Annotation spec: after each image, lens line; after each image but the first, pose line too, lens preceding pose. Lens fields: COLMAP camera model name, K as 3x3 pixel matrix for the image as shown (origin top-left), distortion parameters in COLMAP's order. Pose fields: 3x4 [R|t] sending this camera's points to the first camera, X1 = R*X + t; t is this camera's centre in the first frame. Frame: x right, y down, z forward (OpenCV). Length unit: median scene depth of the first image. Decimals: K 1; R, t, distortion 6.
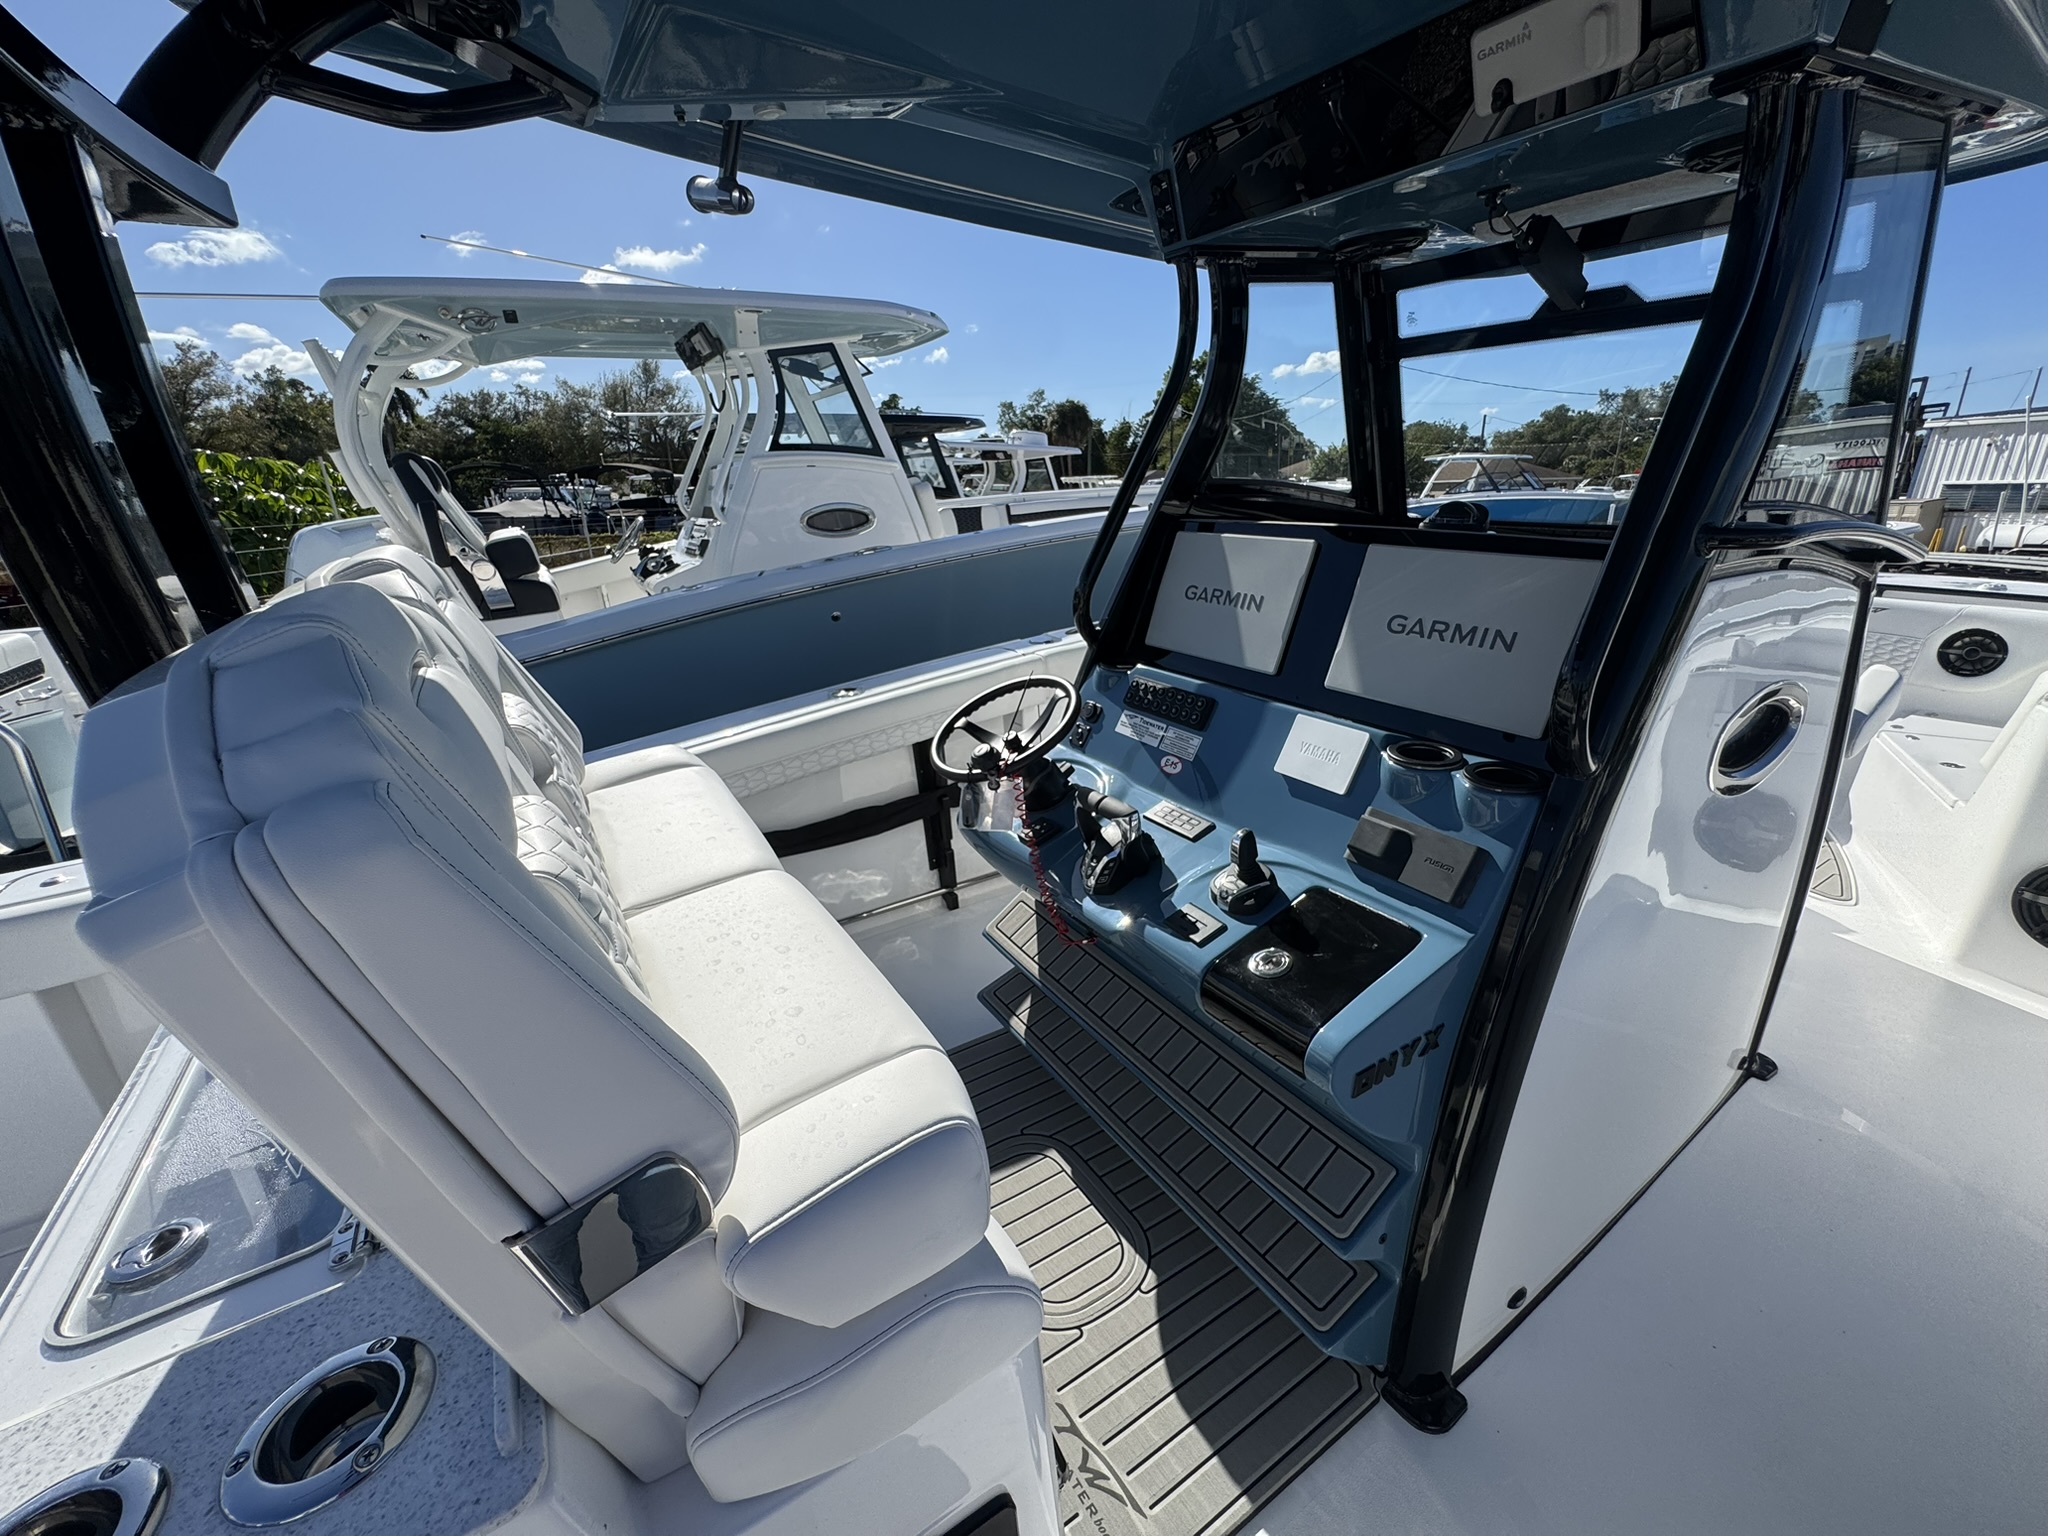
lens RADIAL K [[823.5, 0, 1023.5], [0, 823.5, 765.3], [0, 0, 1]] dist [-0.005733, 0.000890]
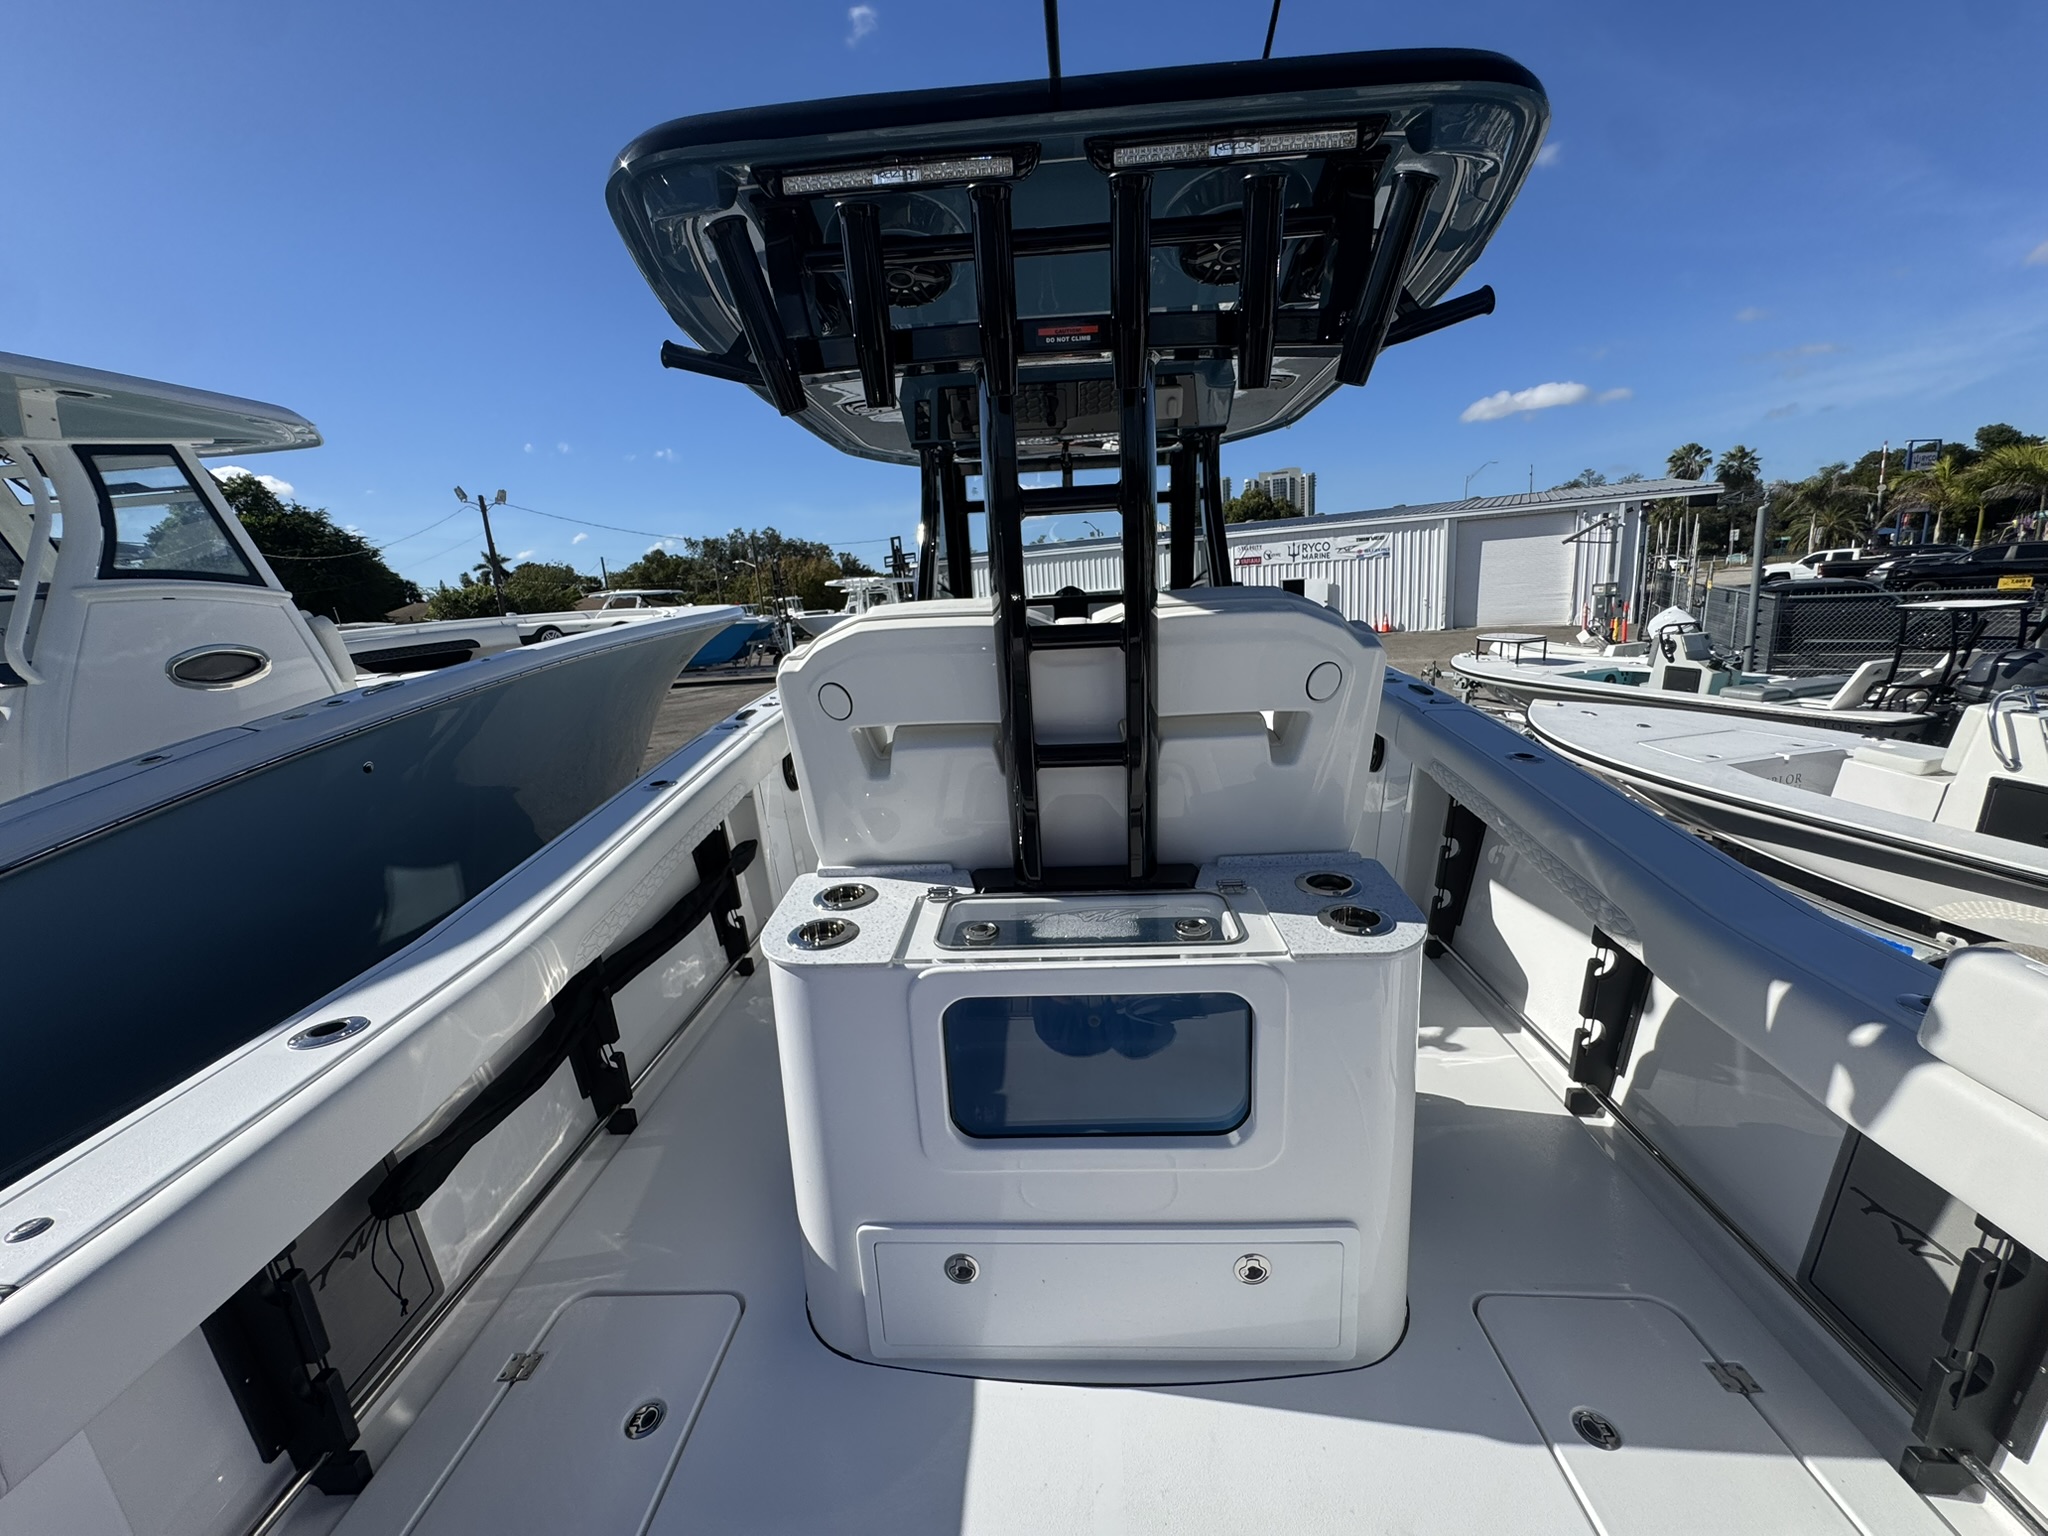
lens RADIAL K [[823.5, 0, 1021.4], [0, 823.5, 768.2], [0, 0, 1]] dist [-0.005733, 0.000890]
pose [[0.576463, -0.188671, 0.795043, -0.217916], [0.307390, 0.951579, 0.002939, 0.007774], [-0.757101, 0.242694, 0.606546, 0.004435]]
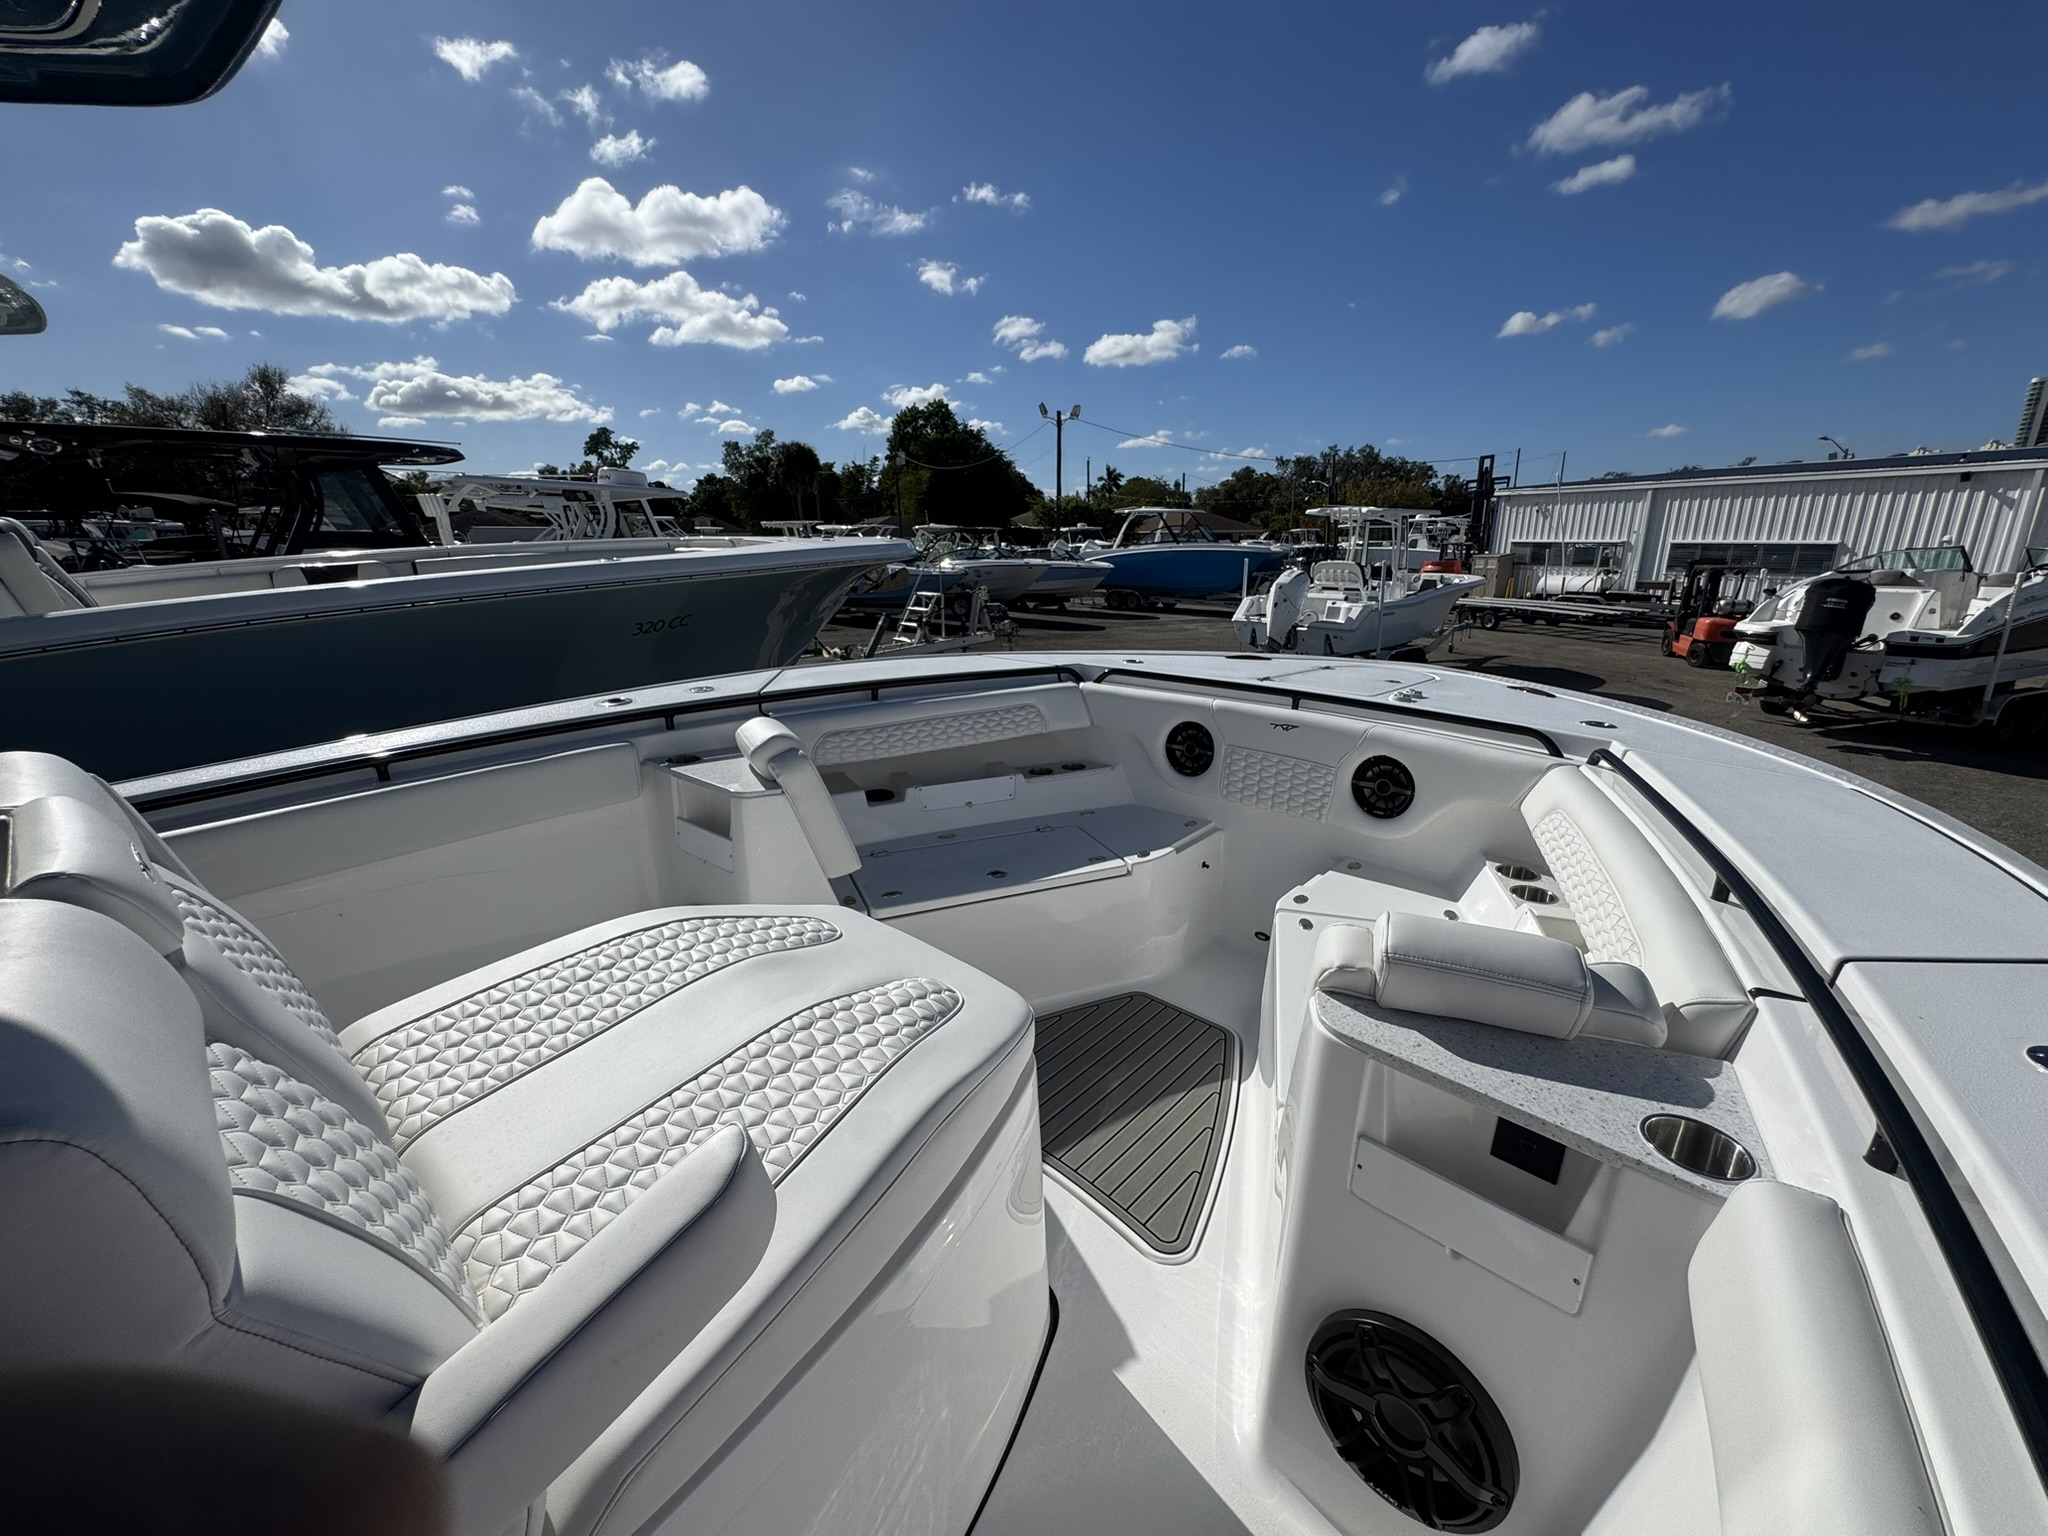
lens RADIAL K [[823.5, 0, 1023.7], [0, 823.5, 765.7], [0, 0, 1]] dist [-0.005733, 0.000890]
pose [[0.959932, -0.058941, 0.273965, 0.229819], [0.072245, 0.996635, -0.038718, -0.054519], [-0.270761, 0.056959, 0.960960, 0.131452]]
